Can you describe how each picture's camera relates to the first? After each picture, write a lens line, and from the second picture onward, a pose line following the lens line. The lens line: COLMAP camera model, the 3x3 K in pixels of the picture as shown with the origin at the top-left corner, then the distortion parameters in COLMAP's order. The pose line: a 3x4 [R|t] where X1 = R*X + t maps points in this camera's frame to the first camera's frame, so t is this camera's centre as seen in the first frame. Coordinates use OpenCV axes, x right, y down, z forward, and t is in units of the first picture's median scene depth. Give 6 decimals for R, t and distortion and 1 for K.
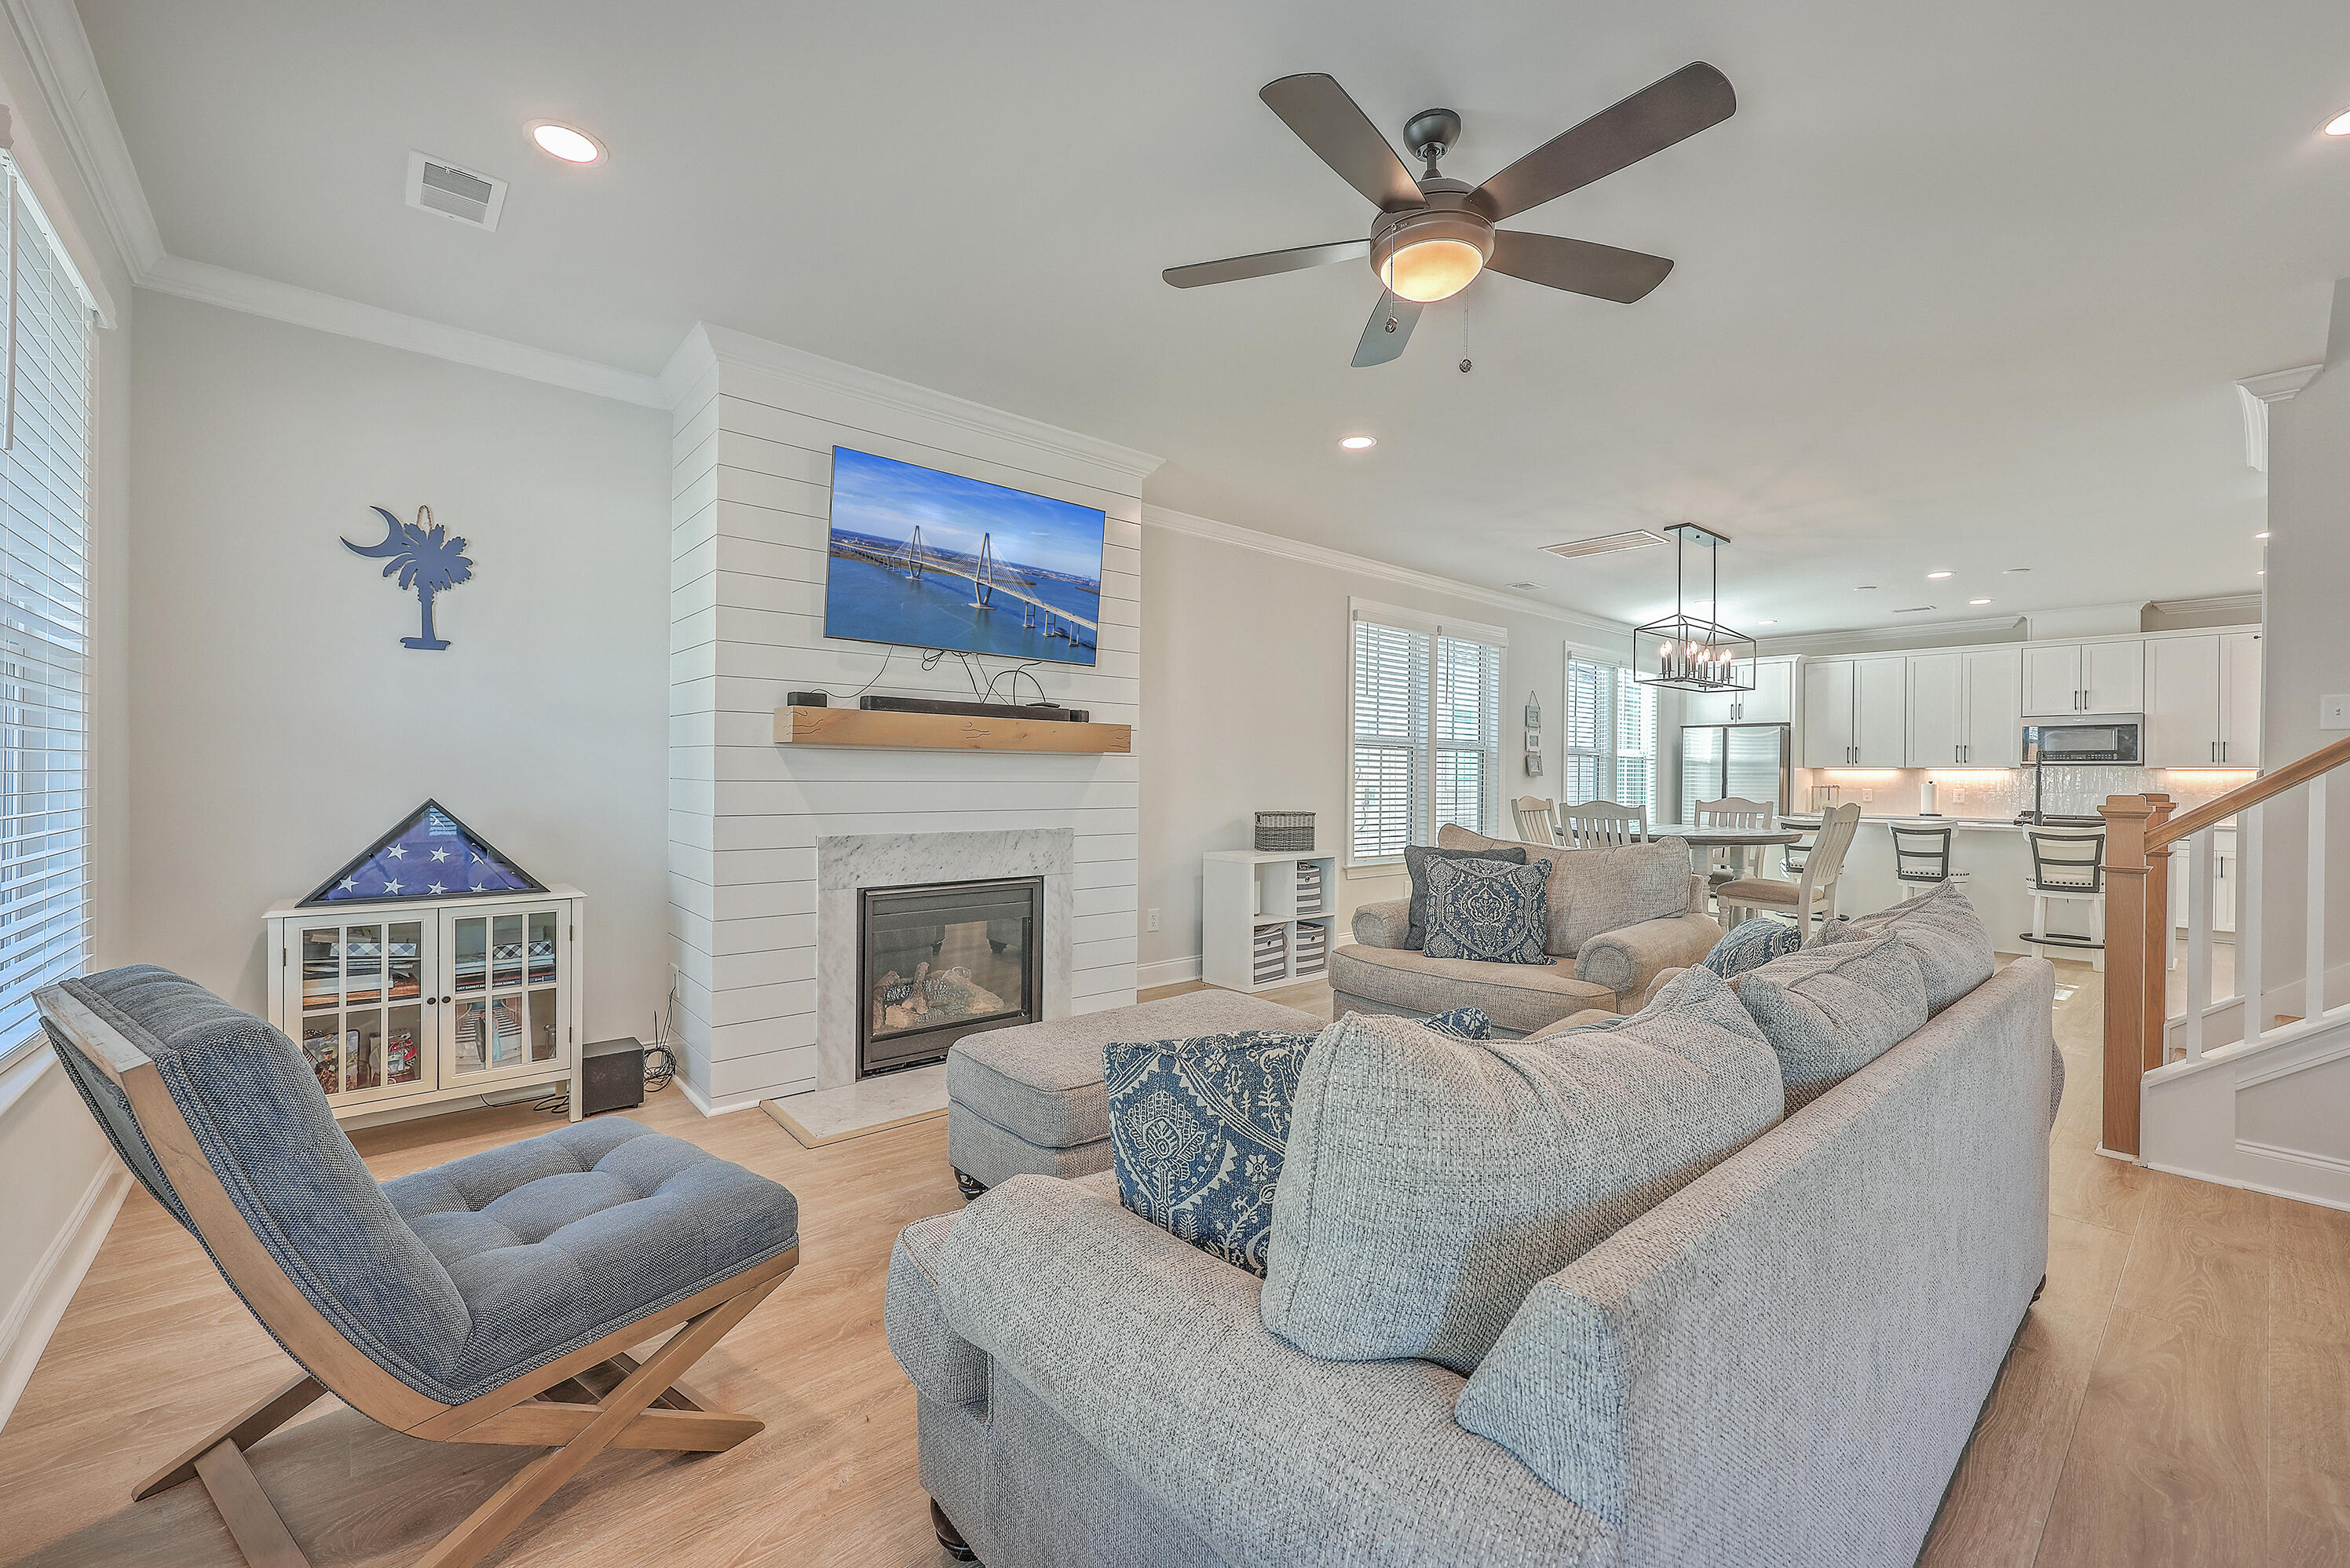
lens RADIAL K [[950.7, 0, 1184.0], [0, 950.7, 774.0], [0, 0, 1]] dist [-0.000376, 0.000486]
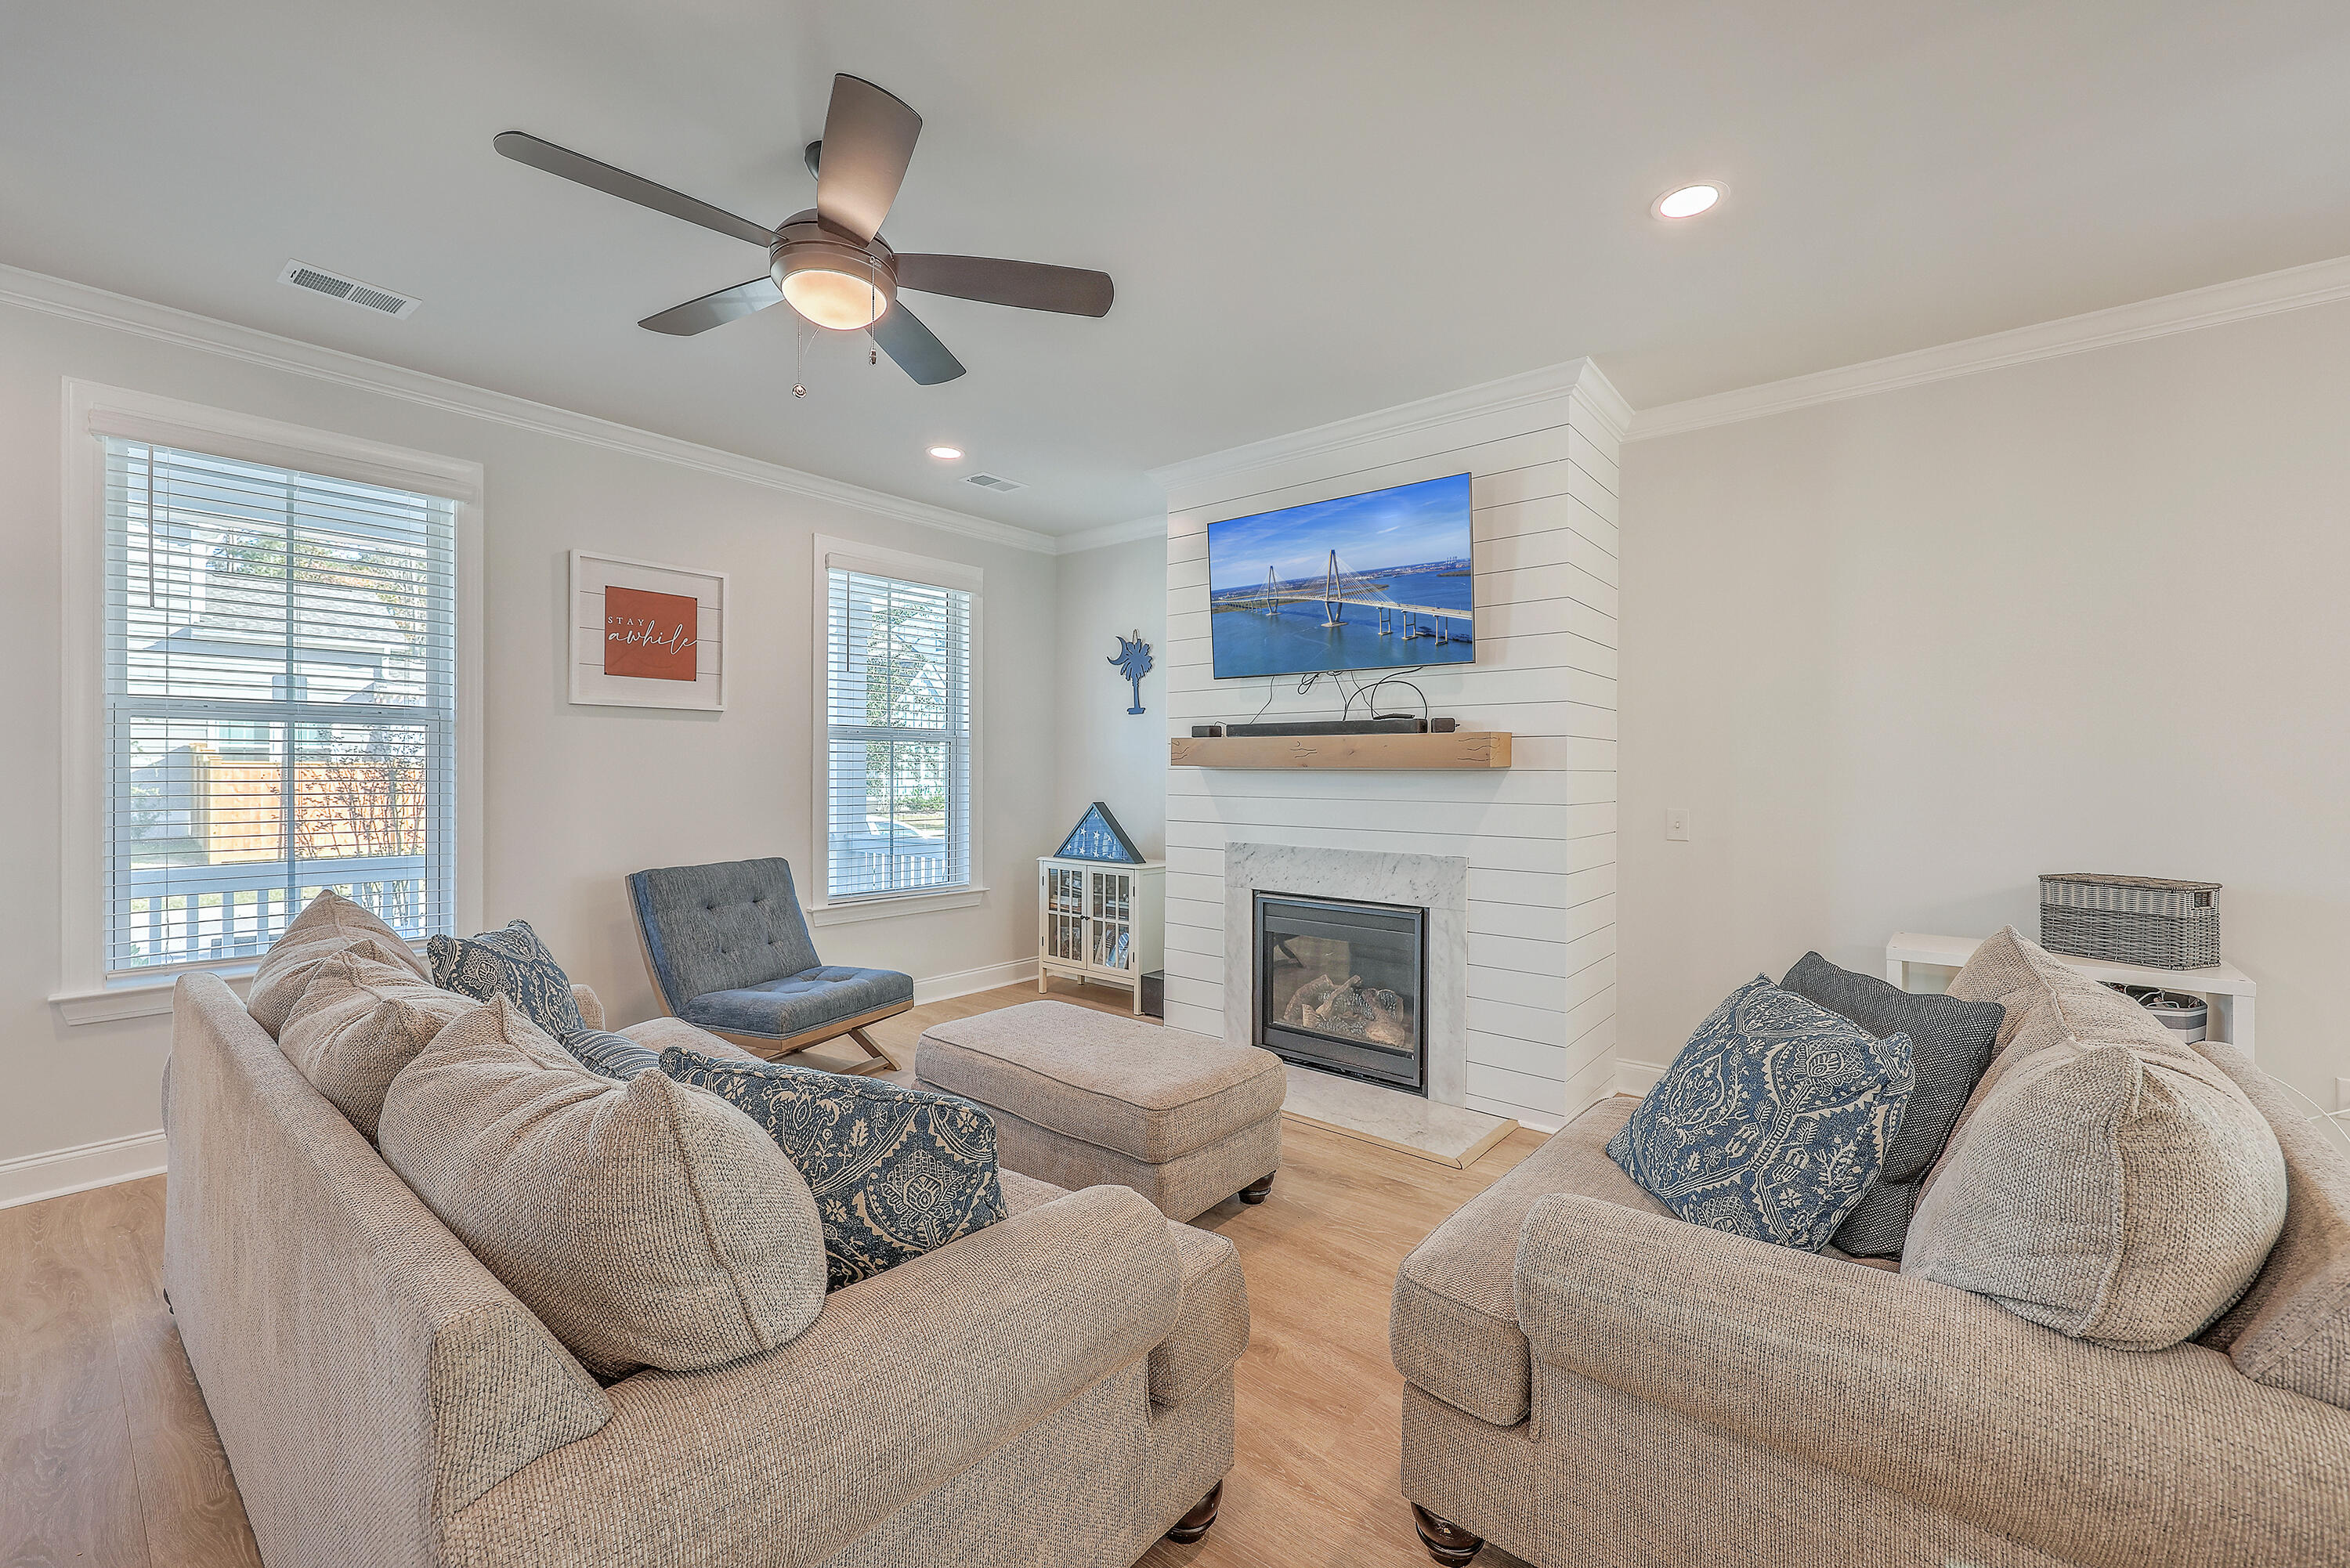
lens RADIAL K [[938.2, 0, 1173.4], [0, 938.2, 776.6], [0, 0, 1]] dist [-0.000986, -0.000195]
pose [[0.166404, -0.002475, -0.986055, 0.665987], [-0.002121, 0.999994, -0.002868, -0.012114], [0.986055, 0.002569, 0.166398, 0.612598]]
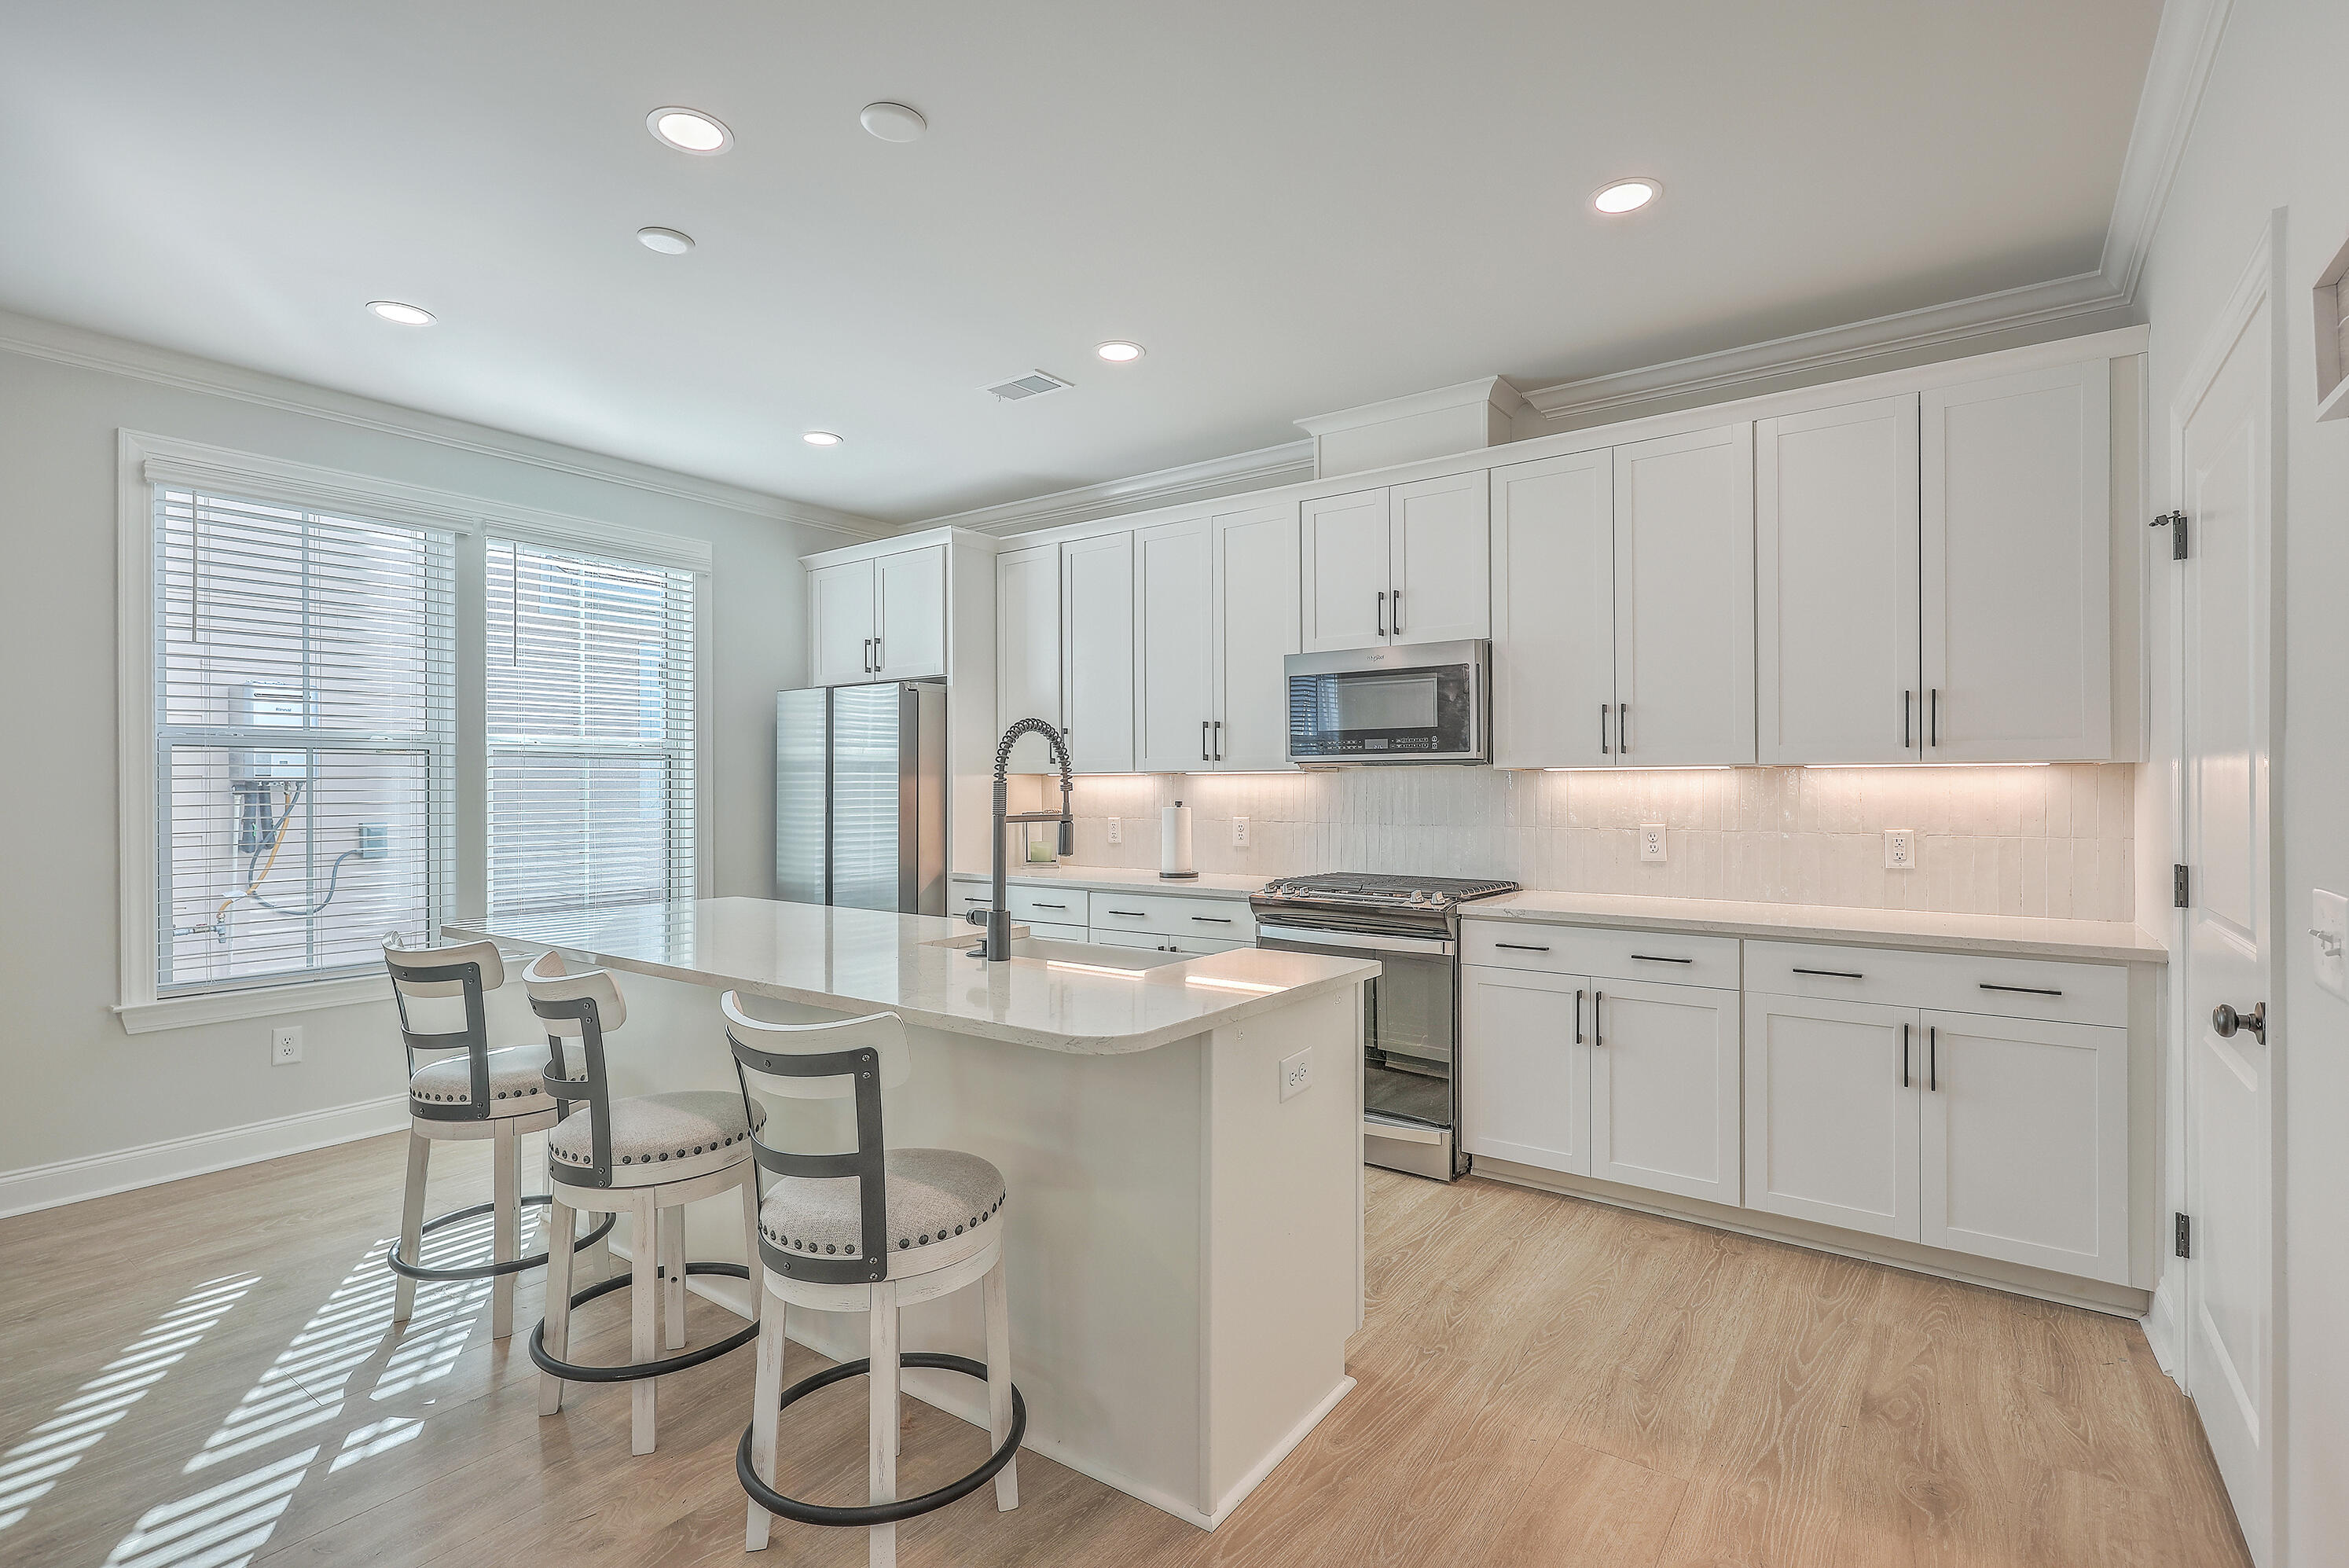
lens RADIAL K [[1142.0, 0, 1167.9], [0, 1142.0, 775.5], [0, 0, 1]] dist [0.011790, 0.000812]
pose [[0.974270, -0.011195, 0.225104, 1.364586], [0.012603, 0.999909, -0.004819, -0.004312], [-0.225029, 0.007532, 0.974323, 0.972618]]
